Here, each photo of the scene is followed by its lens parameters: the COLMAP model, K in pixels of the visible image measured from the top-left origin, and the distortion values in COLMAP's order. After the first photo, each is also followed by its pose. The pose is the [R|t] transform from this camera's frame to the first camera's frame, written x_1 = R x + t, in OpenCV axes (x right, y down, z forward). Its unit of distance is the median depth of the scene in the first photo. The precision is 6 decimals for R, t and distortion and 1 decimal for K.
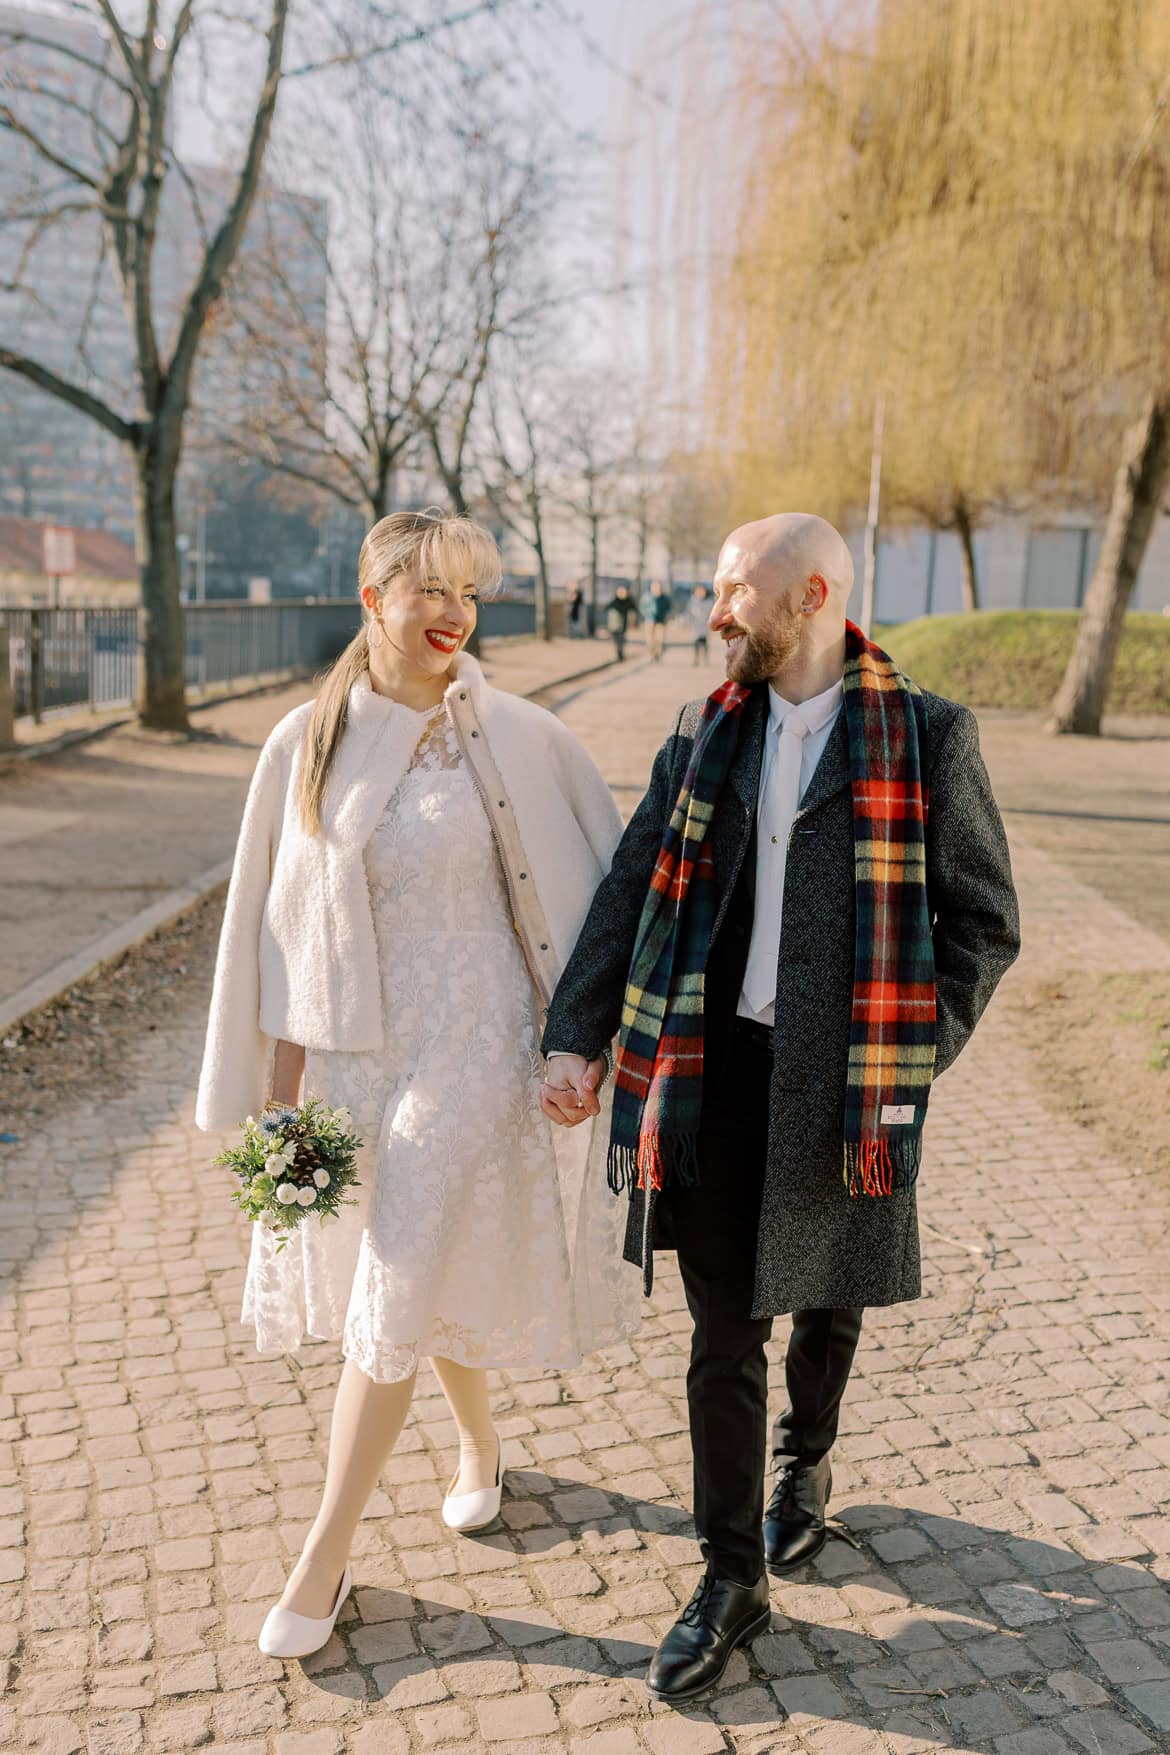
lens RADIAL K [[1683.6, 0, 581.8], [0, 1683.6, 920.1], [0, 0, 1]] dist [-0.003660, 0.000000]
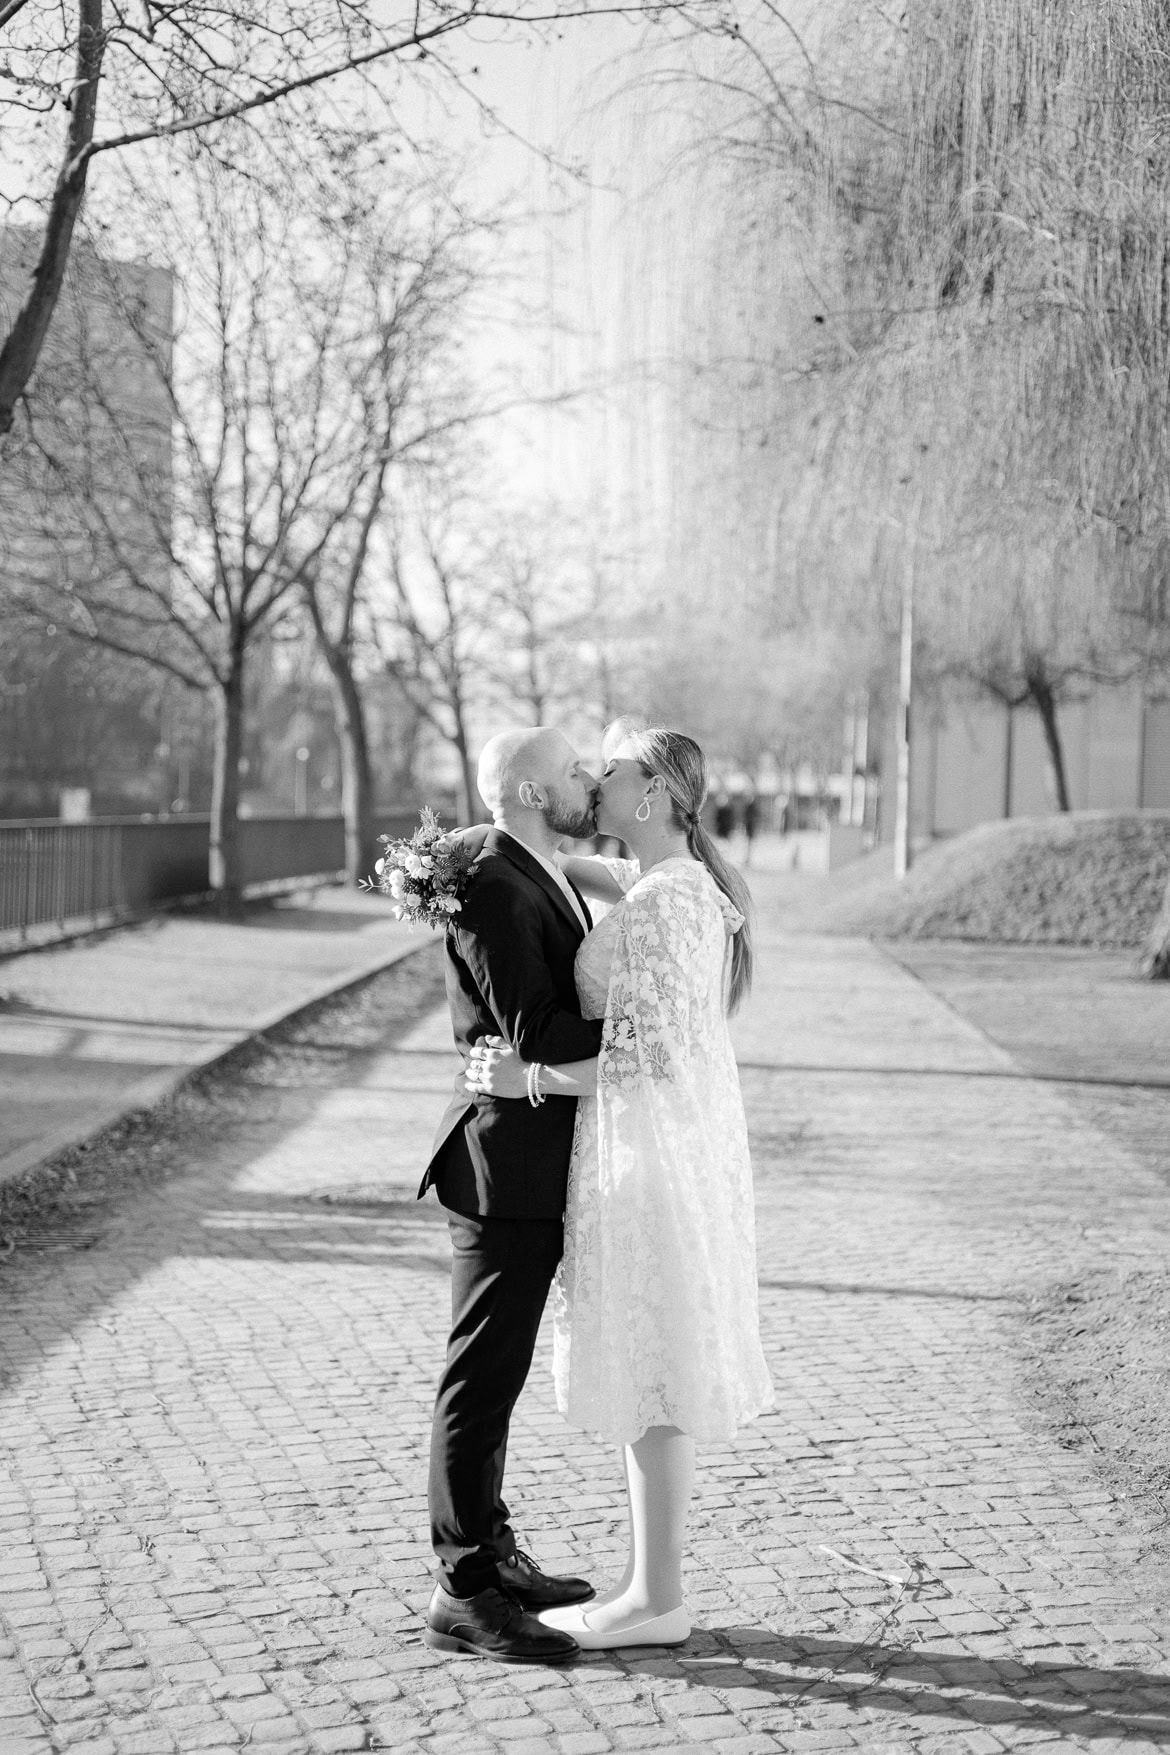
lens RADIAL K [[2457.4, 0, 600.6], [0, 2457.4, 859.4], [0, 0, 1]] dist [0.007519, 0.000000]
pose [[0.999450, -0.017594, 0.028112, 0.015143], [0.022061, 0.985633, -0.167455, 0.011592], [-0.024762, 0.167983, 0.985479, -0.054914]]
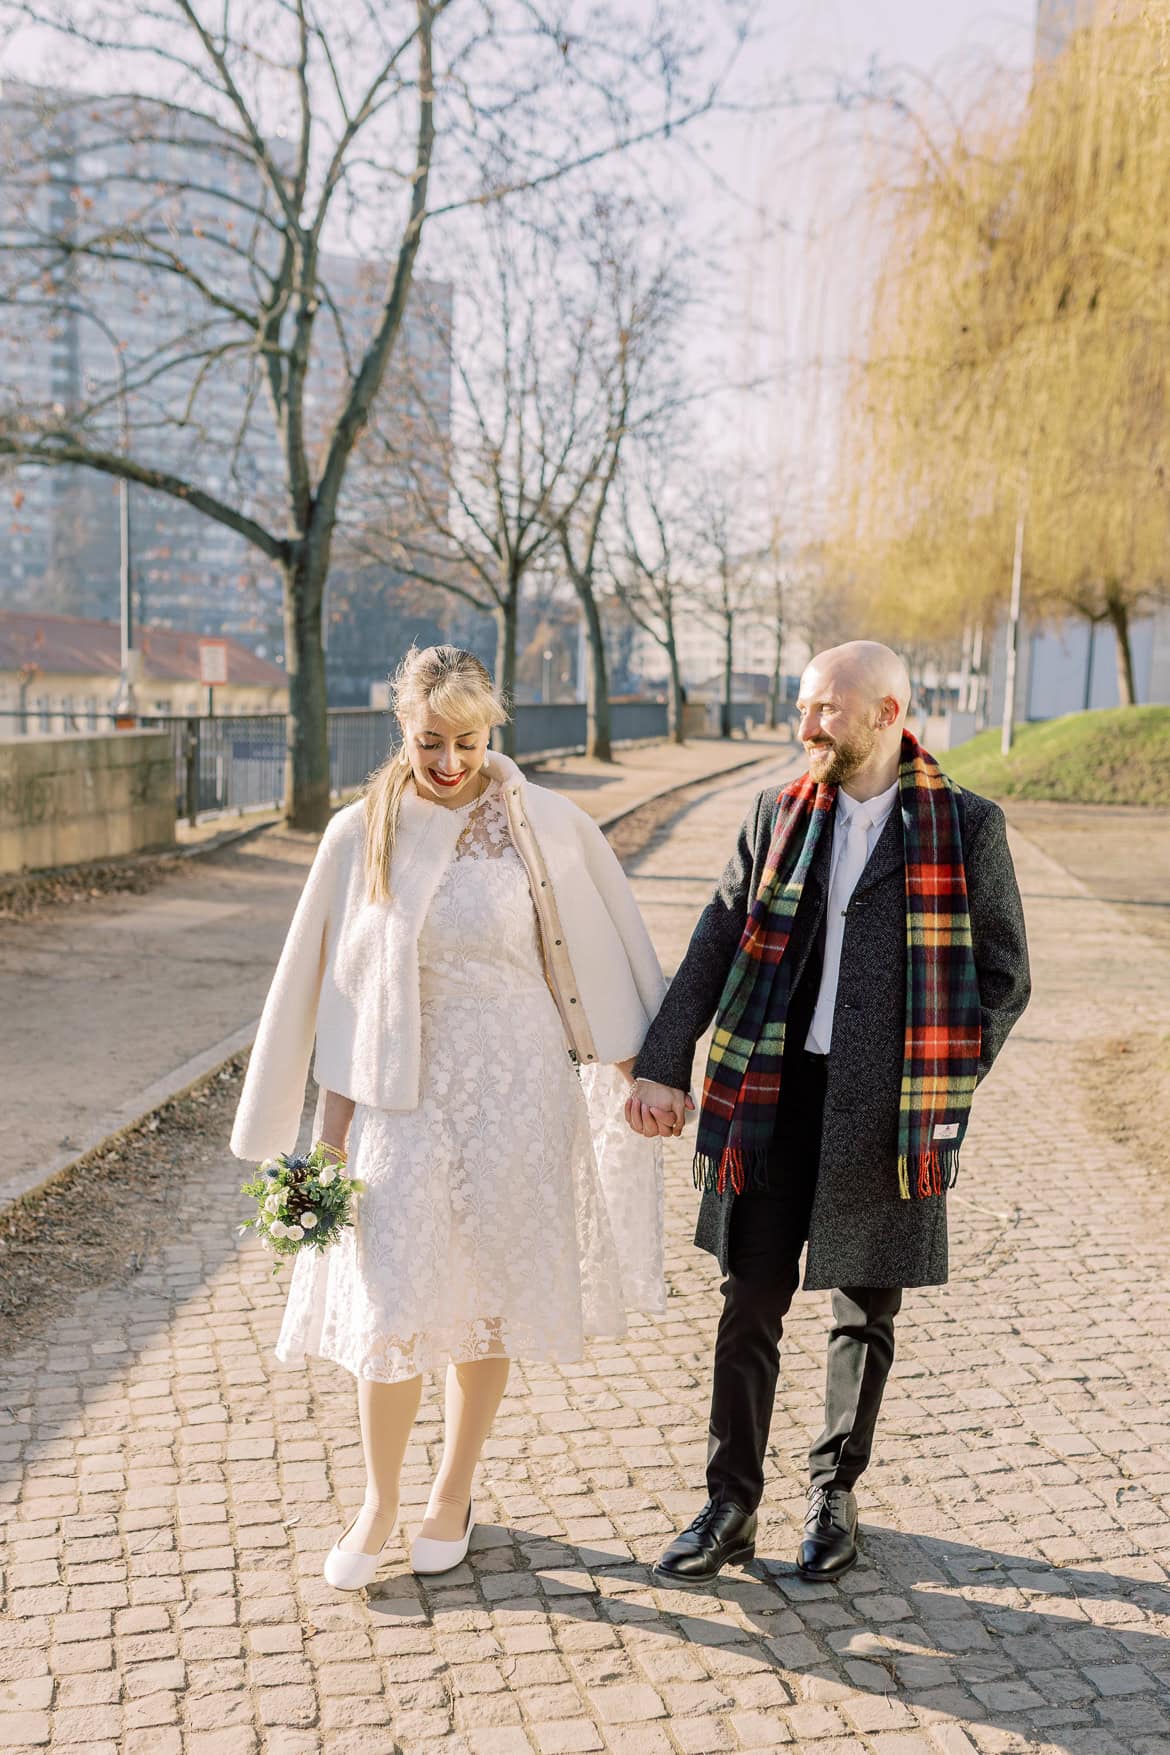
lens RADIAL K [[1794.1, 0, 545.7], [0, 1794.1, 996.6], [0, 0, 1]] dist [-0.002678, 0.000000]
pose [[0.995448, 0.001802, -0.095285, 0.004765], [-0.004104, 0.999704, -0.023972, 0.015463], [0.095213, 0.024254, 0.995161, -0.090299]]
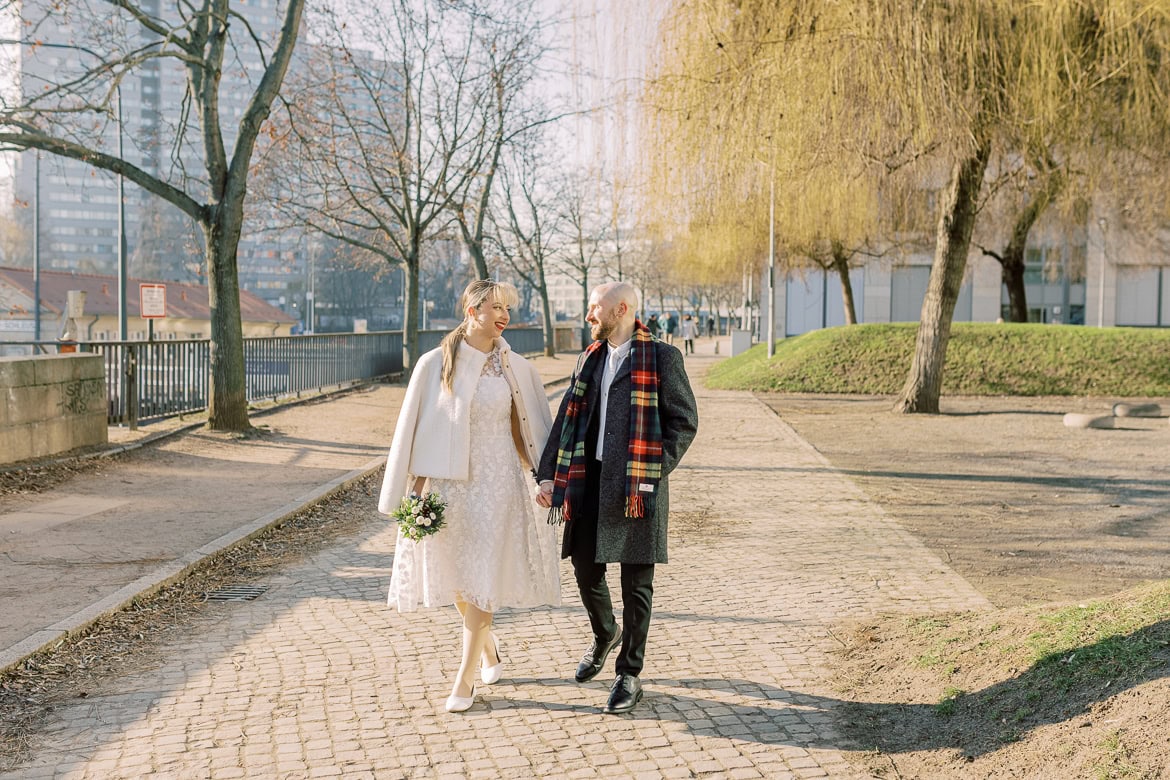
lens RADIAL K [[1196.1, 0, 583.9], [0, 1196.1, 389.3], [0, 0, 1]] dist [-0.002678, 0.000000]
pose [[0.999527, -0.030353, -0.004922, 0.035642], [0.029407, 0.990350, -0.135433, -0.008037], [0.008985, 0.135224, 0.990774, 0.057519]]
